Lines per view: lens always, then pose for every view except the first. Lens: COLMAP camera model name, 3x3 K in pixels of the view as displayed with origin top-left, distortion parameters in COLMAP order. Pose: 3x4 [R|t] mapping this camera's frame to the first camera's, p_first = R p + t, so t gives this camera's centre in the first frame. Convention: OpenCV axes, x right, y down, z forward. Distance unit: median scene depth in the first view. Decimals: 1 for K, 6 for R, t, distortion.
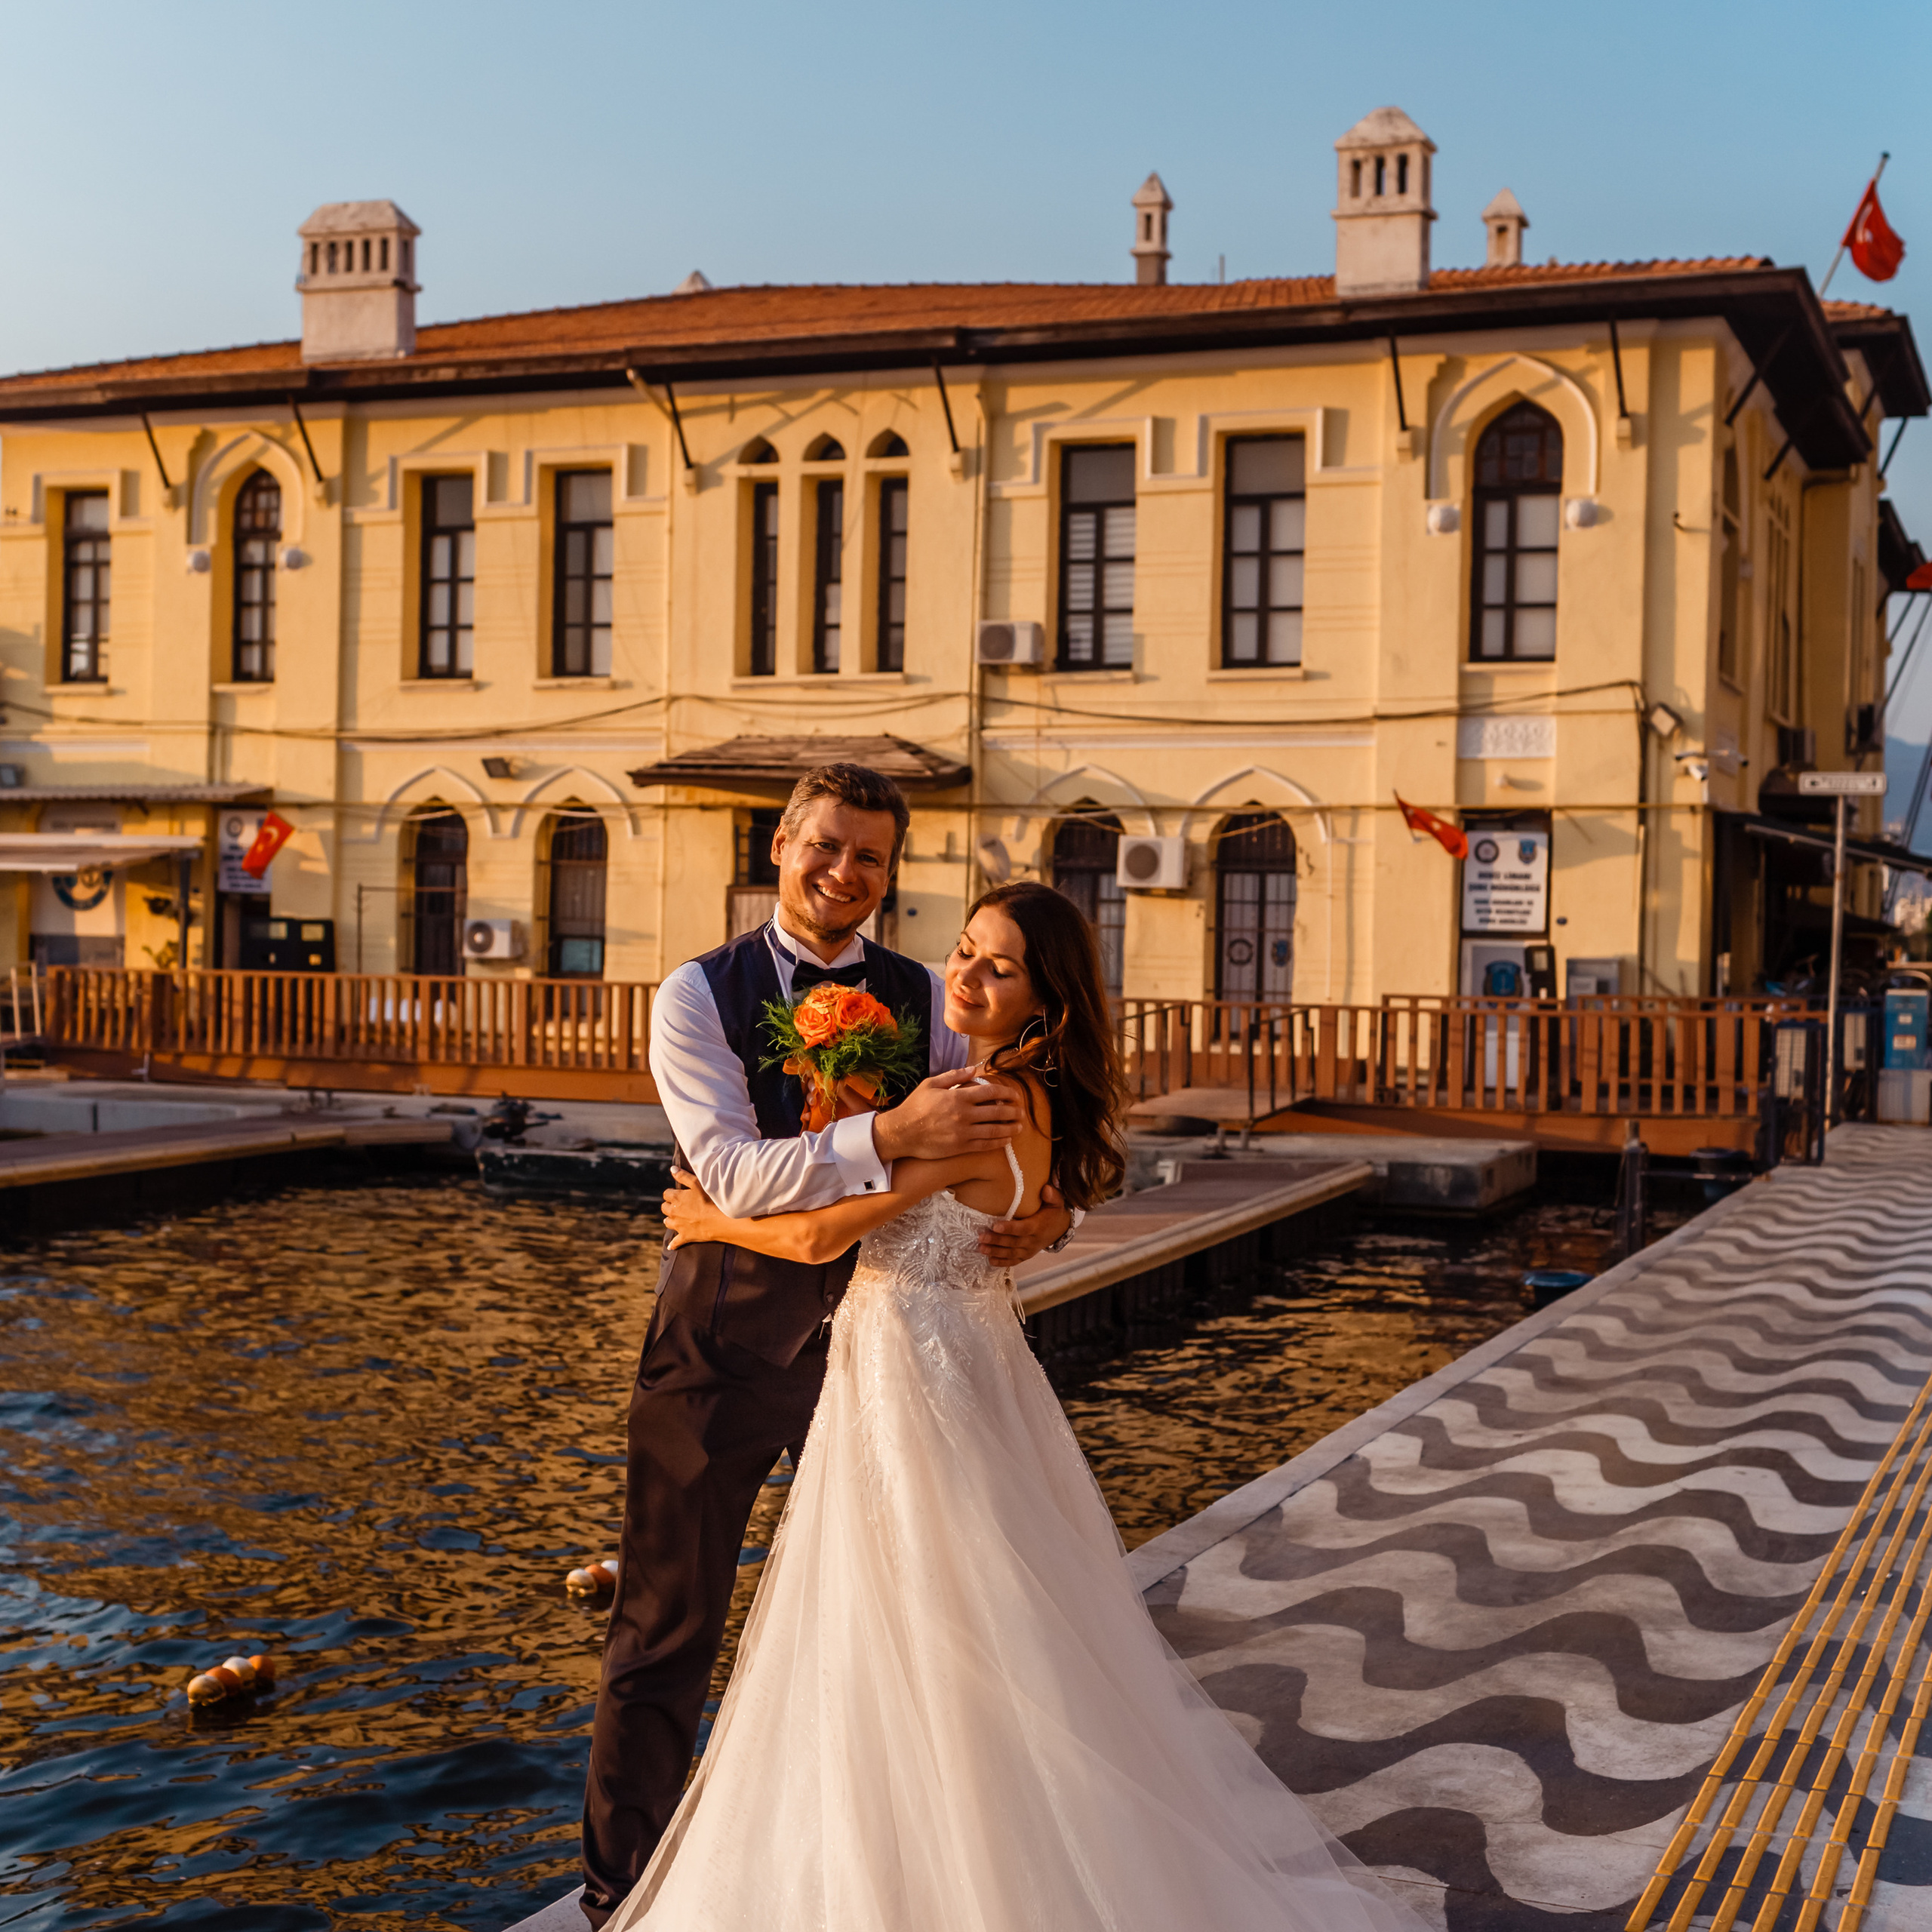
lens RADIAL K [[2930.0, 0, 945.4], [0, 2930.0, 970.6], [0, 0, 1]] dist [0.001262, 0.000000]
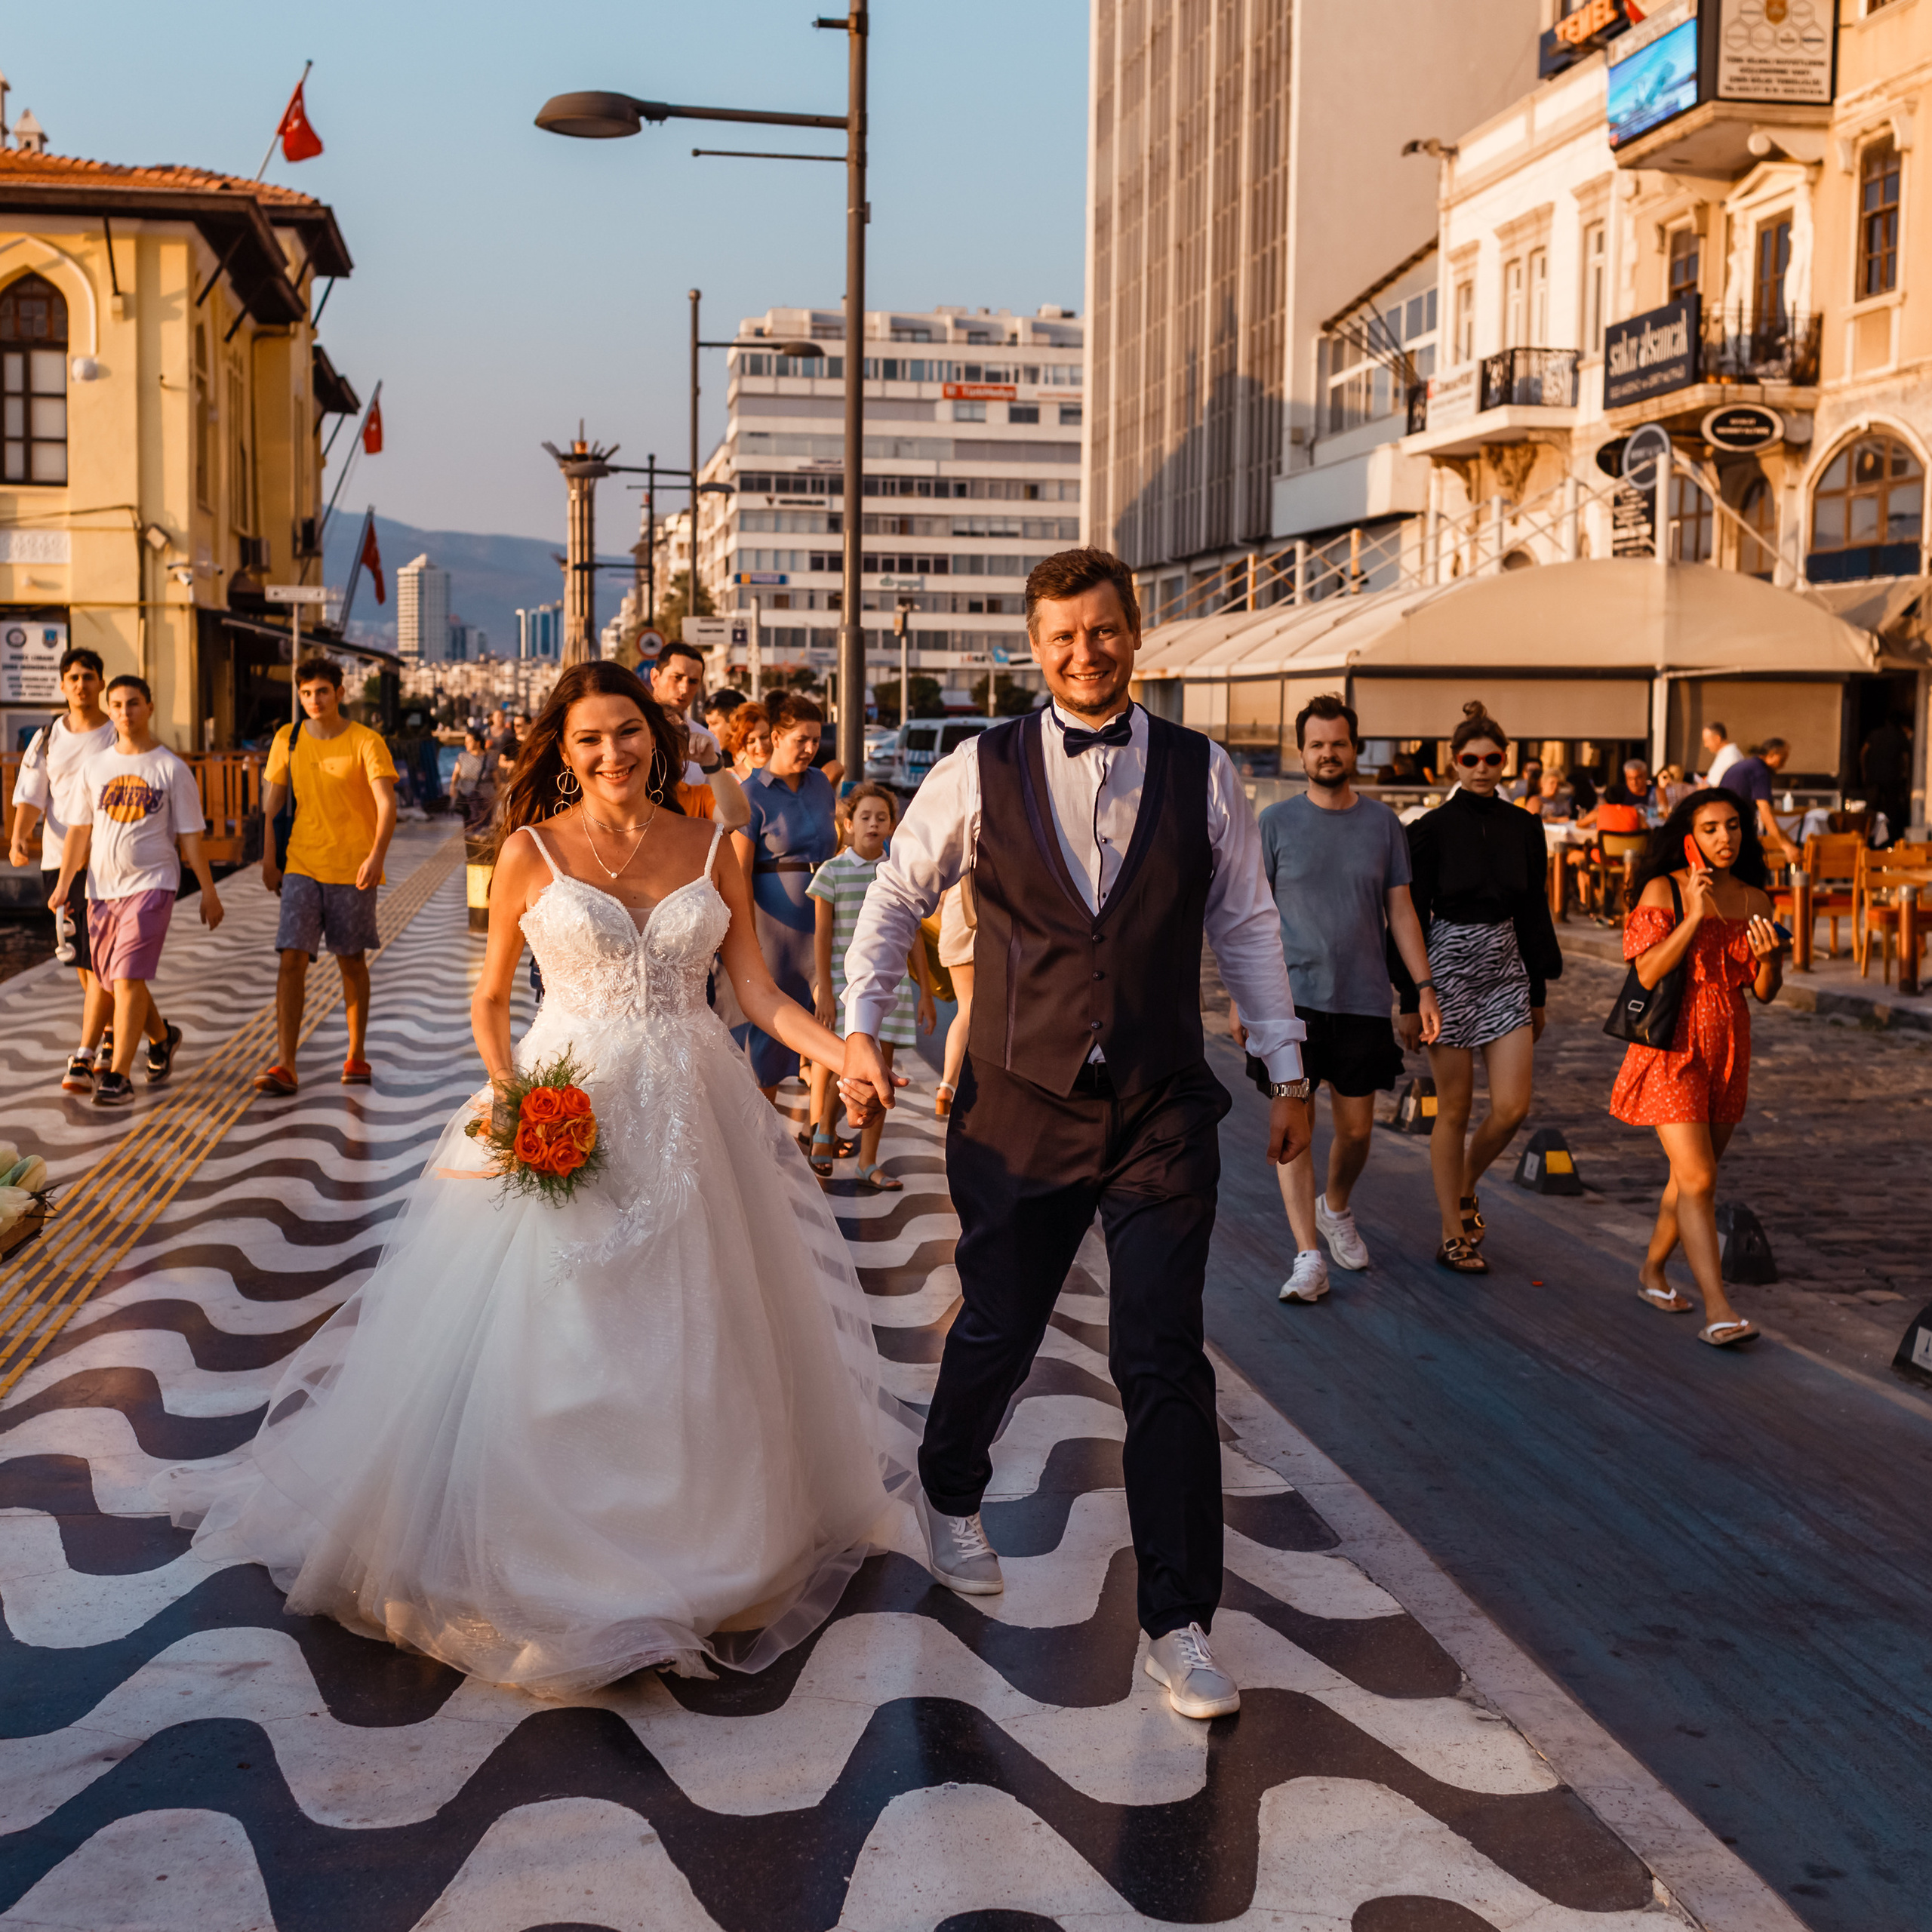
lens RADIAL K [[2930.0, 0, 954.6], [0, 2930.0, 977.6], [0, 0, 1]] dist [0.001262, 0.000000]
pose [[0.867390, -0.050690, 0.495041, -0.095187], [0.011175, 0.996532, 0.082460, 0.005080], [-0.497504, -0.065993, 0.864948, -0.292117]]
